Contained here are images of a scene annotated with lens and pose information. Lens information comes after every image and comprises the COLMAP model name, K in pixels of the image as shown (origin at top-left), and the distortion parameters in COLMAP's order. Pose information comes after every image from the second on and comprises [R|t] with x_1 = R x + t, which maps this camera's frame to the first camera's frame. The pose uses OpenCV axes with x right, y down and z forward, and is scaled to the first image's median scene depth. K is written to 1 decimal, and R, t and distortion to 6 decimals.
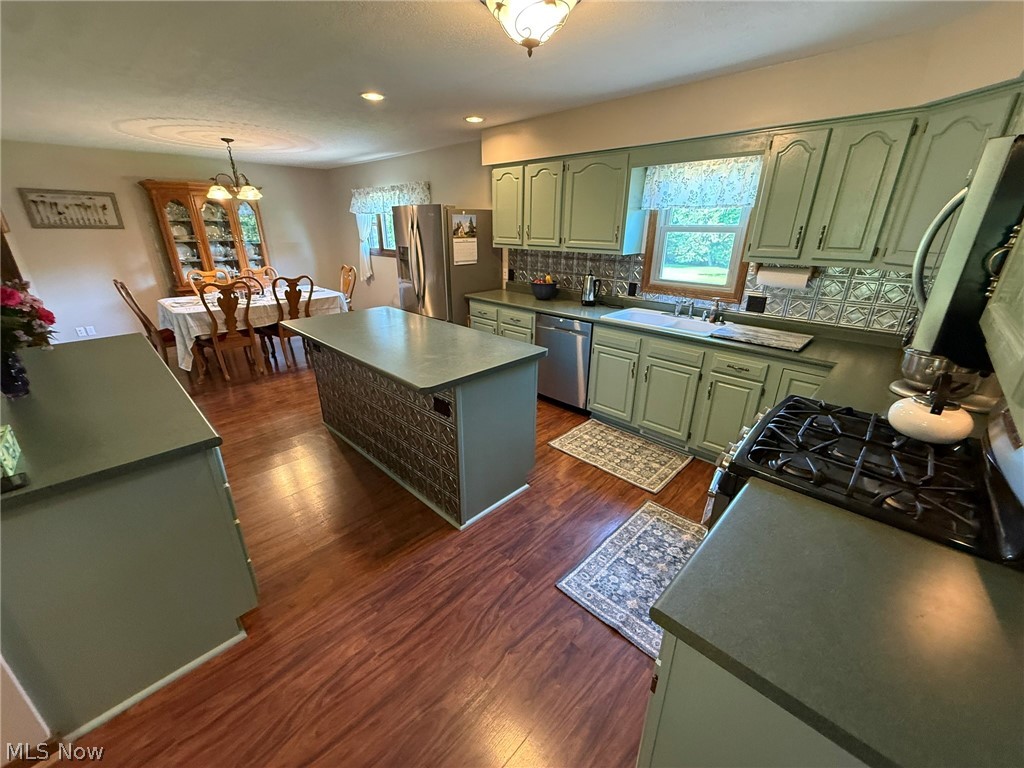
lens RADIAL K [[407.5, 0, 510.1], [0, 407.5, 384.3], [0, 0, 1]] dist [-0.000673, -0.000097]
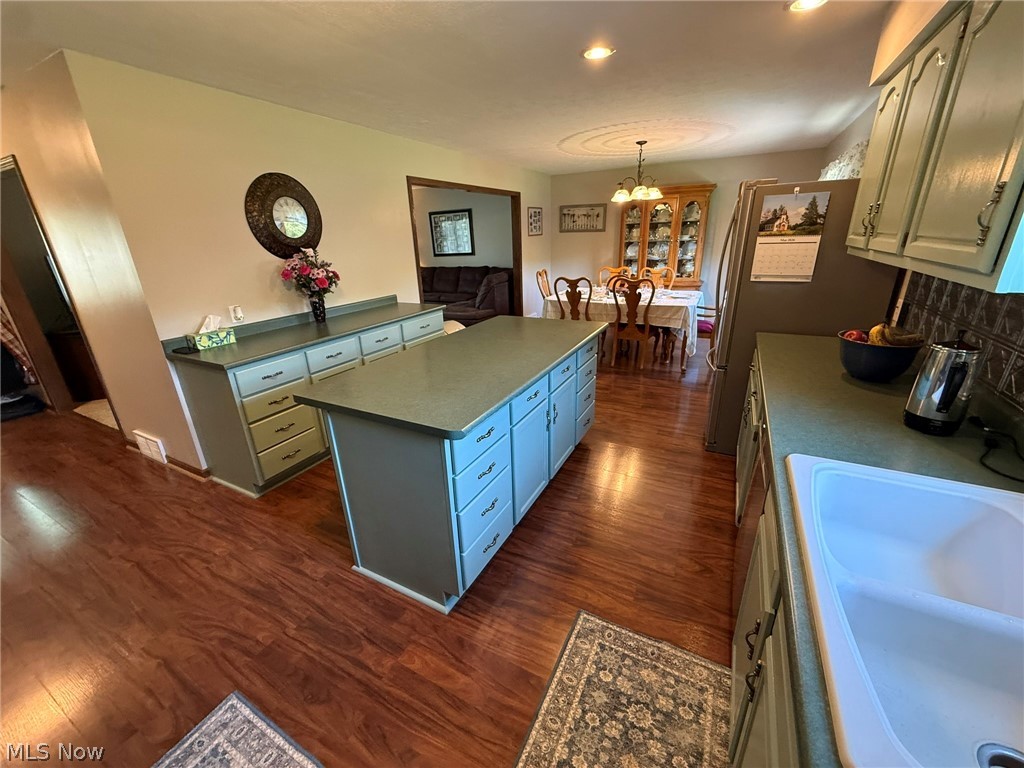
lens RADIAL K [[407.5, 0, 510.1], [0, 407.5, 384.3], [0, 0, 1]] dist [-0.000673, -0.000097]
pose [[0.280000, 0.317783, -0.905877, 0.395790], [-0.317278, 0.921230, 0.225100, -0.193960], [0.906054, 0.224387, 0.358770, 0.550945]]
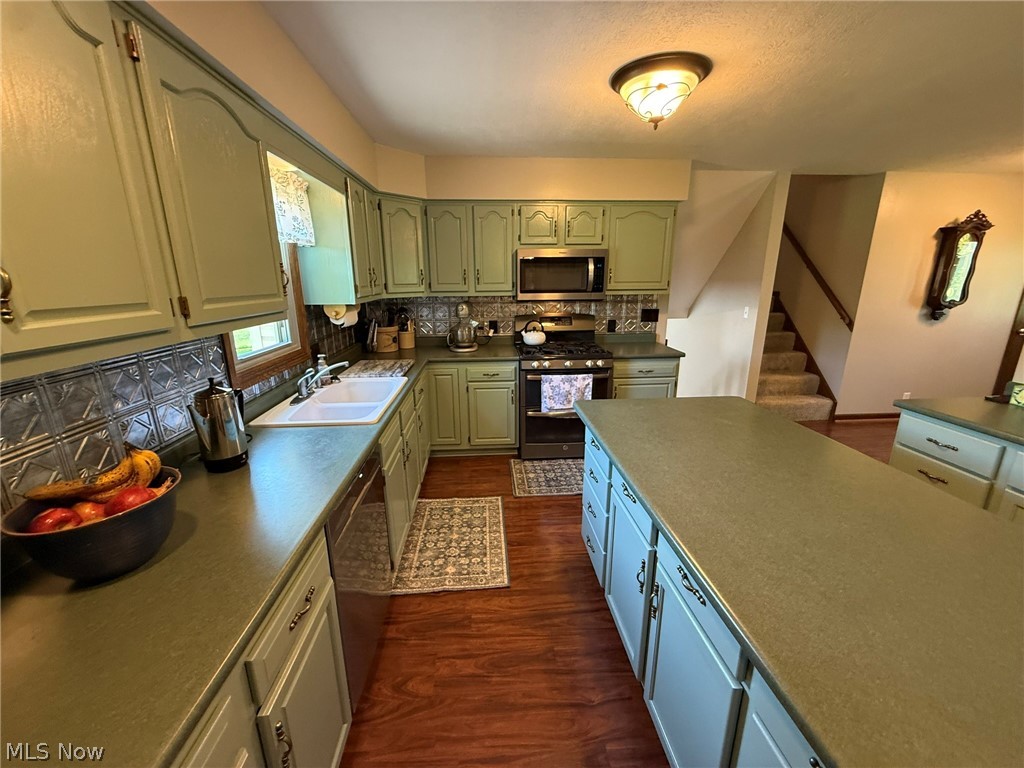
lens RADIAL K [[407.5, 0, 510.1], [0, 407.5, 384.3], [0, 0, 1]] dist [-0.000673, -0.000097]
pose [[-0.744982, -0.171492, 0.644665, -0.233497], [0.245257, 0.828295, 0.503763, -0.384345], [-0.620364, 0.533403, -0.575005, 1.020833]]
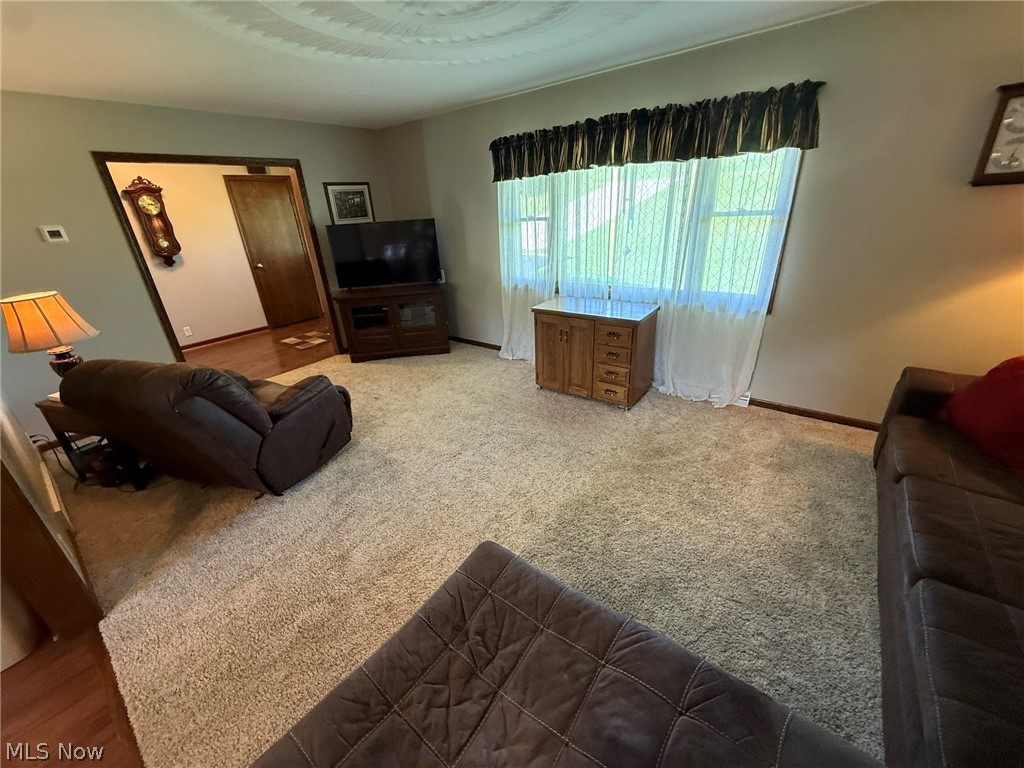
lens RADIAL K [[407.5, 0, 510.1], [0, 407.5, 384.3], [0, 0, 1]] dist [-0.000673, -0.000097]
pose [[-0.992937, 0.085645, -0.082103, -1.346040], [0.002002, 0.704016, 0.710182, -0.385858], [0.118626, 0.705001, -0.699215, 0.956816]]
